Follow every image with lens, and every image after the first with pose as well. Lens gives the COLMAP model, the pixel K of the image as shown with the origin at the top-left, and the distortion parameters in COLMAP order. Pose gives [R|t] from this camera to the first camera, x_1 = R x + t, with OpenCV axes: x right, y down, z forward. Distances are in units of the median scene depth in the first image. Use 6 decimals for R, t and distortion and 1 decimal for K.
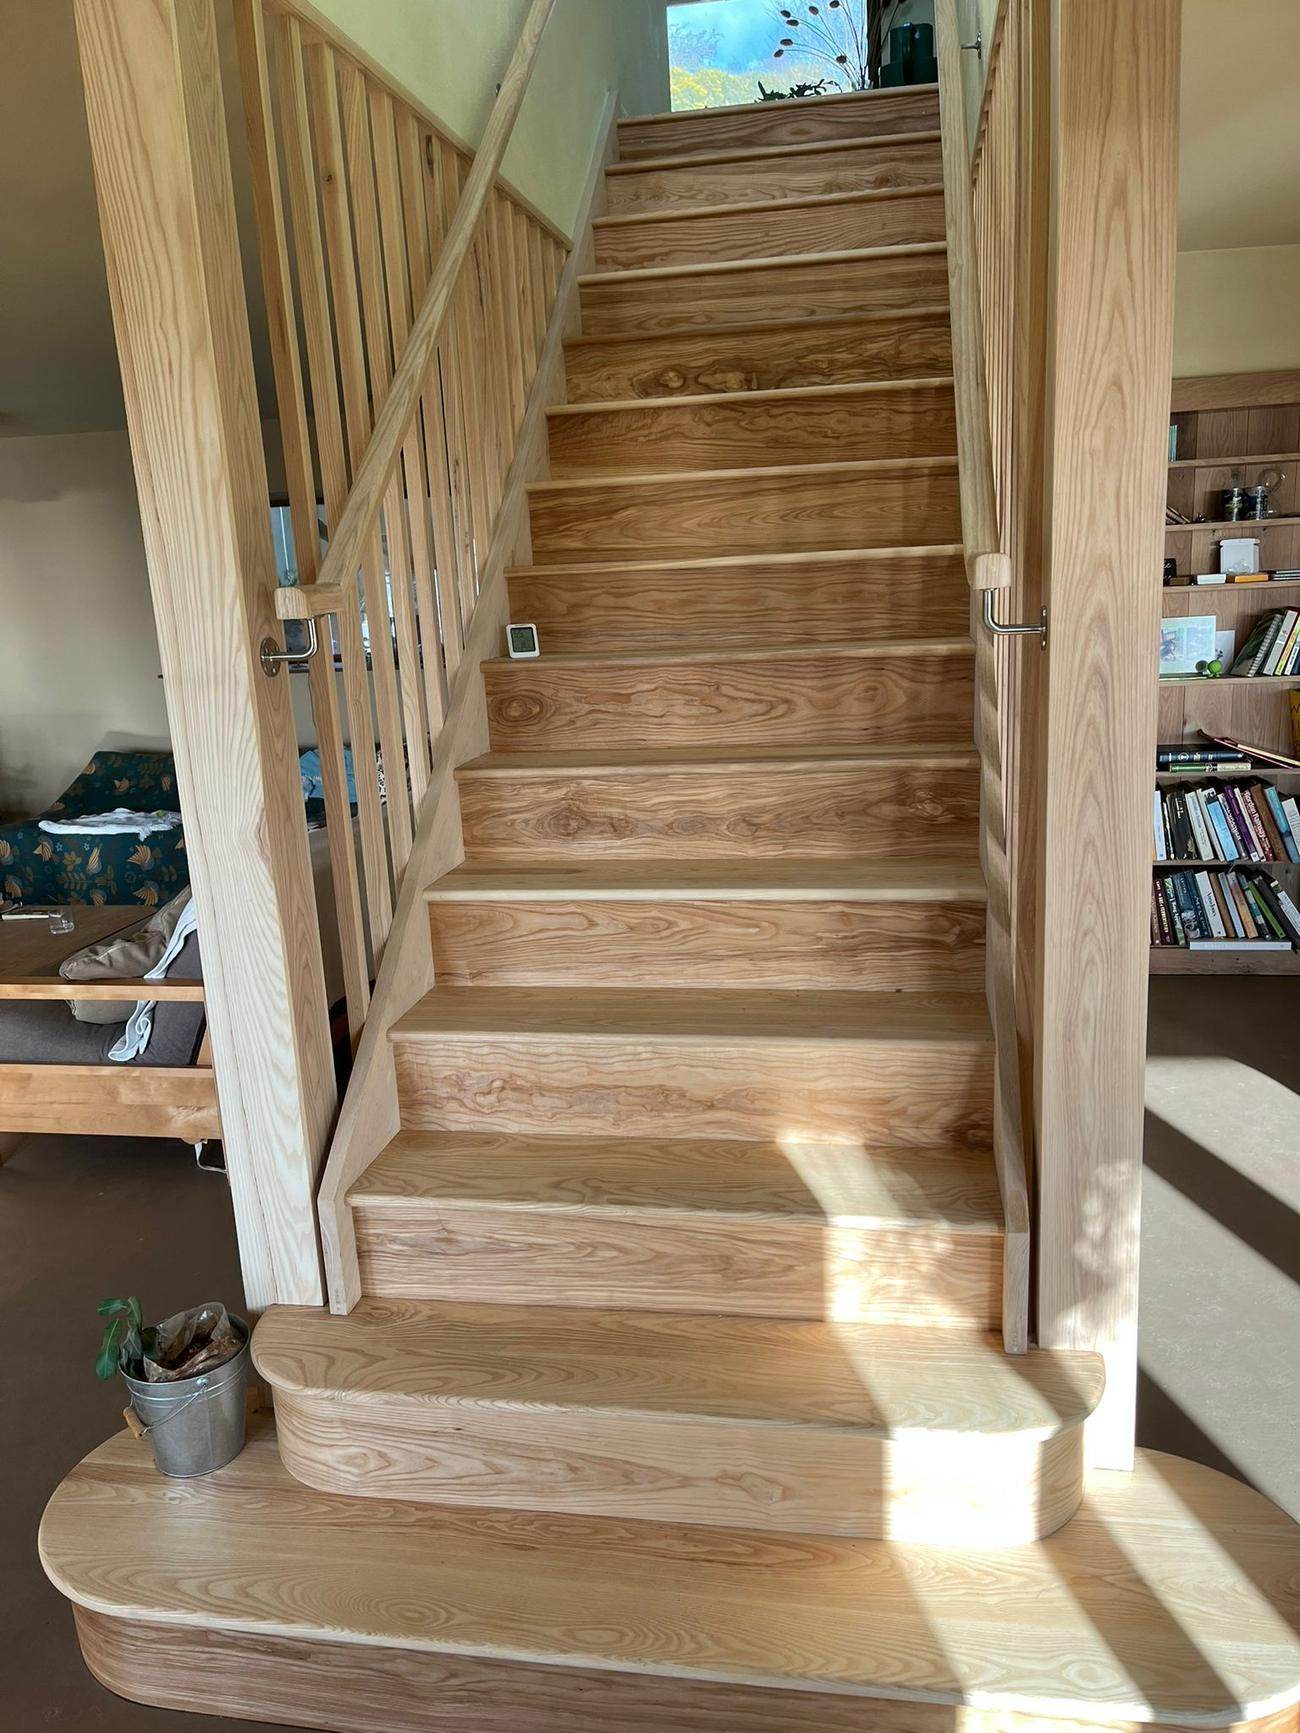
lens RADIAL K [[1311.8, 0, 647.3], [0, 1311.8, 869.8], [0, 0, 1]] dist [0.047420, -0.033825]
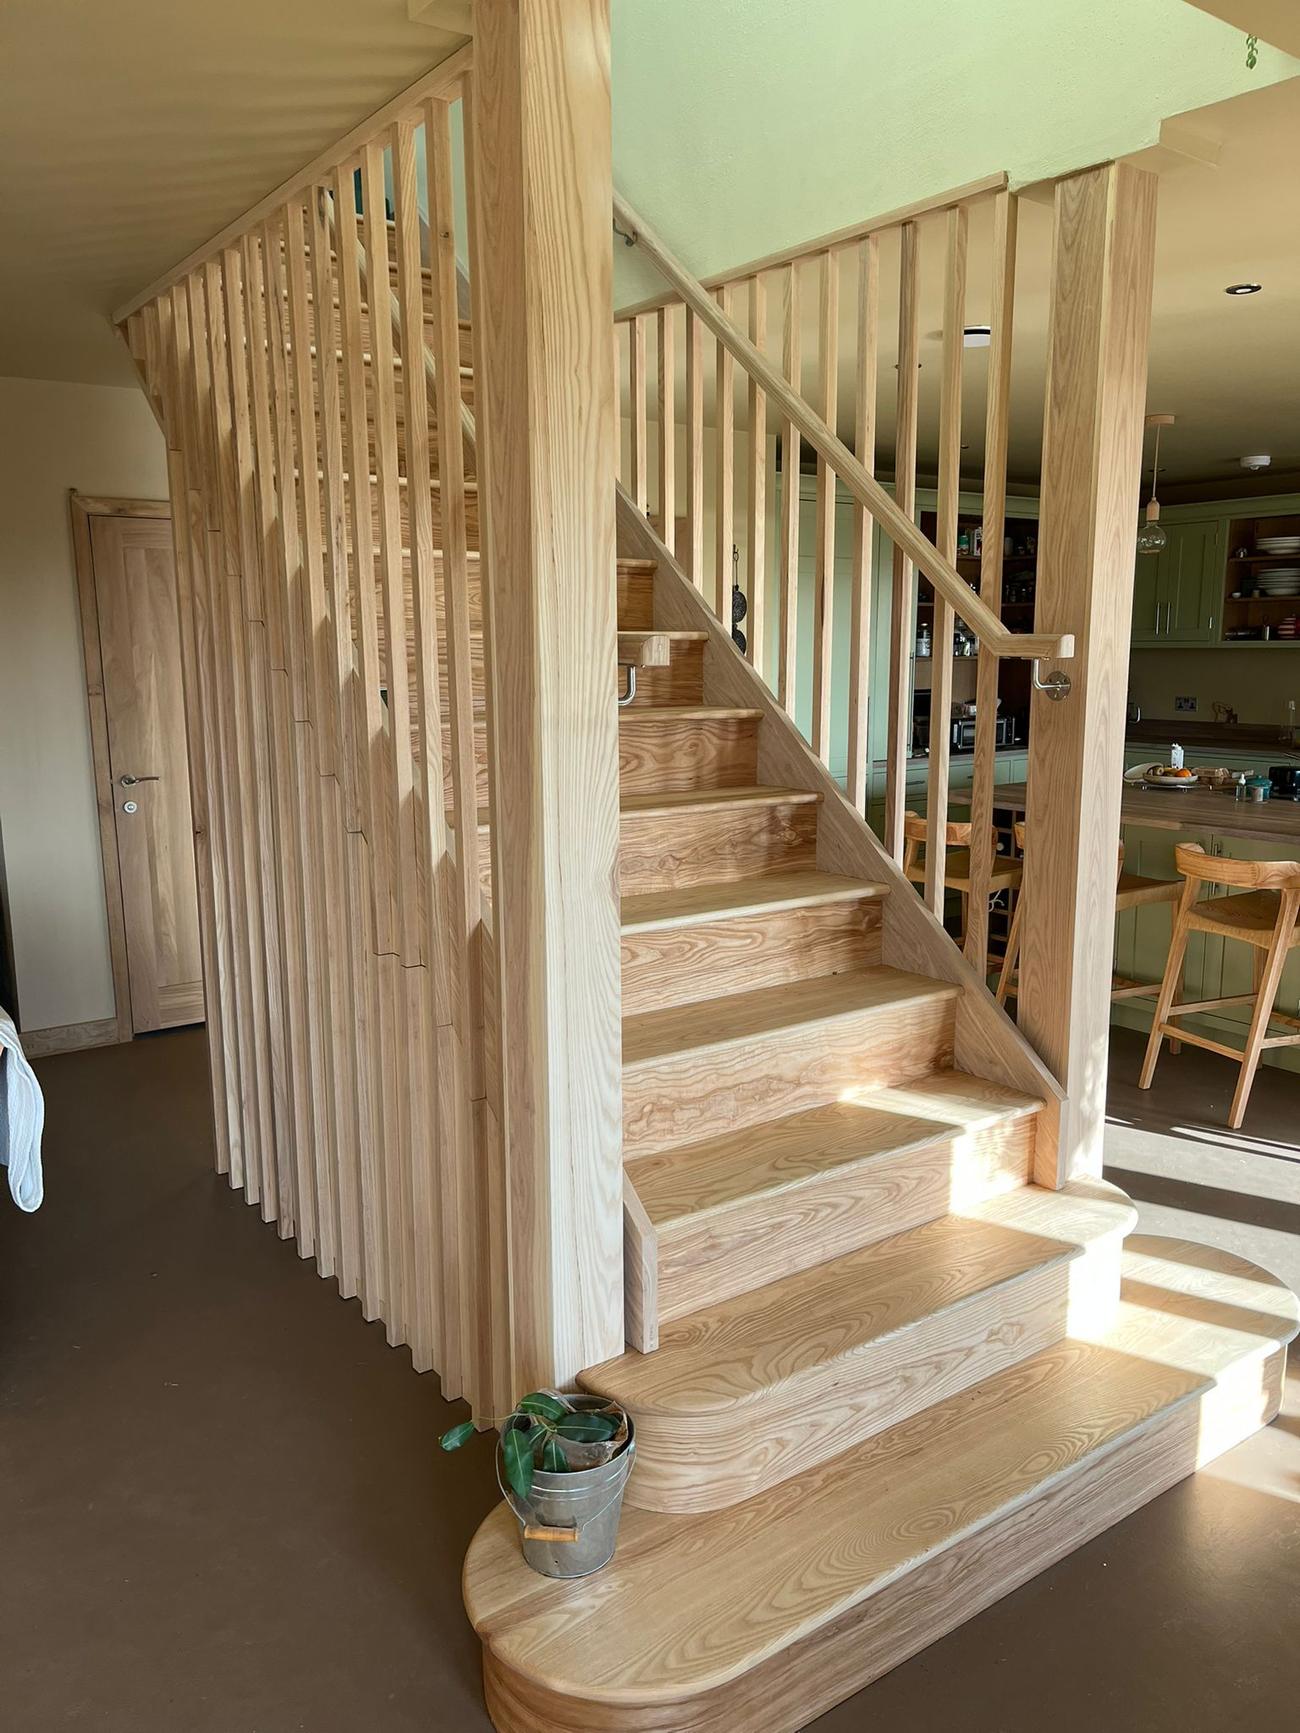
lens RADIAL K [[1311.8, 0, 643.5], [0, 1311.8, 870.6], [0, 0, 1]] dist [0.047420, -0.033825]
pose [[0.684421, -0.078229, 0.724878, -0.880900], [0.135586, 0.990540, -0.021119, -0.005091], [-0.716369, 0.112738, 0.688553, 0.254869]]
